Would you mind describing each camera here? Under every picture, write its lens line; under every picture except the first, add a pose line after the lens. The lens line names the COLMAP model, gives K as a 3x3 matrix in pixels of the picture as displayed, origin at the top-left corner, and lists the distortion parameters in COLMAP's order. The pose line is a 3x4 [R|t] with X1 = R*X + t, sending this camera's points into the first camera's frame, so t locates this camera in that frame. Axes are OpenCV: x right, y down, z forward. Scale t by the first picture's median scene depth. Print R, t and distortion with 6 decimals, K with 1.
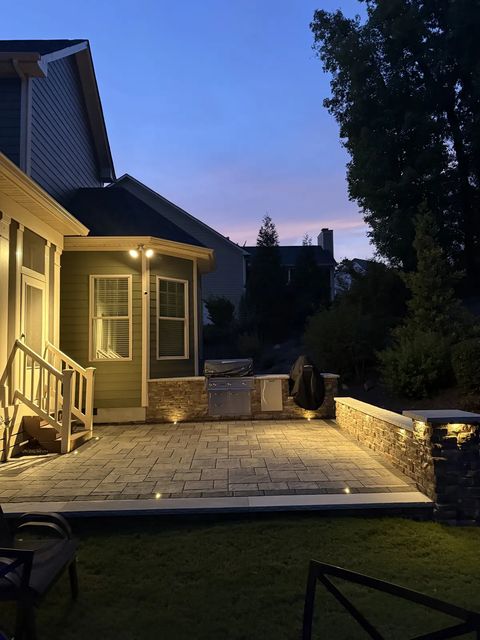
lens RADIAL K [[444.9, 0, 240.0], [0, 444.9, 320.0], [0, 0, 1]] dist [0.102278, -0.174704]
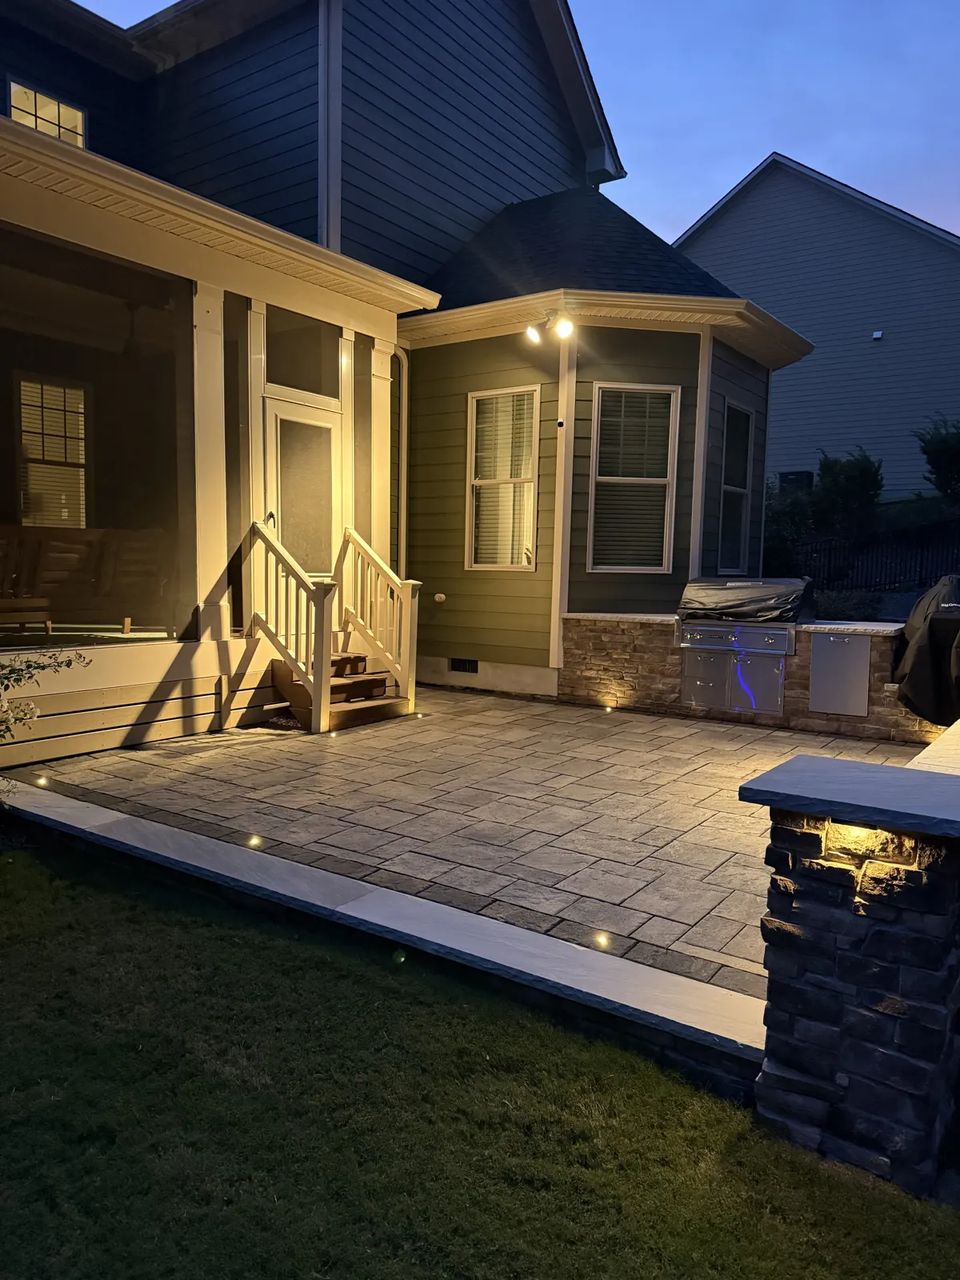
lens RADIAL K [[893.8, 0, 480.0], [0, 893.8, 640.0], [0, 0, 1]] dist [0.175785, -0.290811]
pose [[0.798948, 0.084793, -0.595393, 0.290683], [0.013962, 0.987129, 0.159317, 0.009220], [0.601239, -0.135599, 0.787480, 0.196589]]
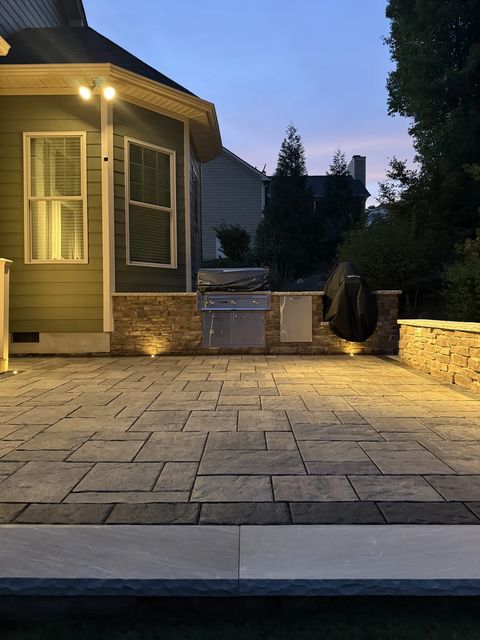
lens RADIAL K [[444.9, 0, 240.0], [0, 444.9, 320.0], [0, 0, 1]] dist [0.102278, -0.174704]
pose [[0.999026, 0.015744, -0.041210, 0.014022], [-0.011265, 0.994222, 0.106748, 0.100009], [0.042653, -0.106180, 0.993432, 0.334265]]
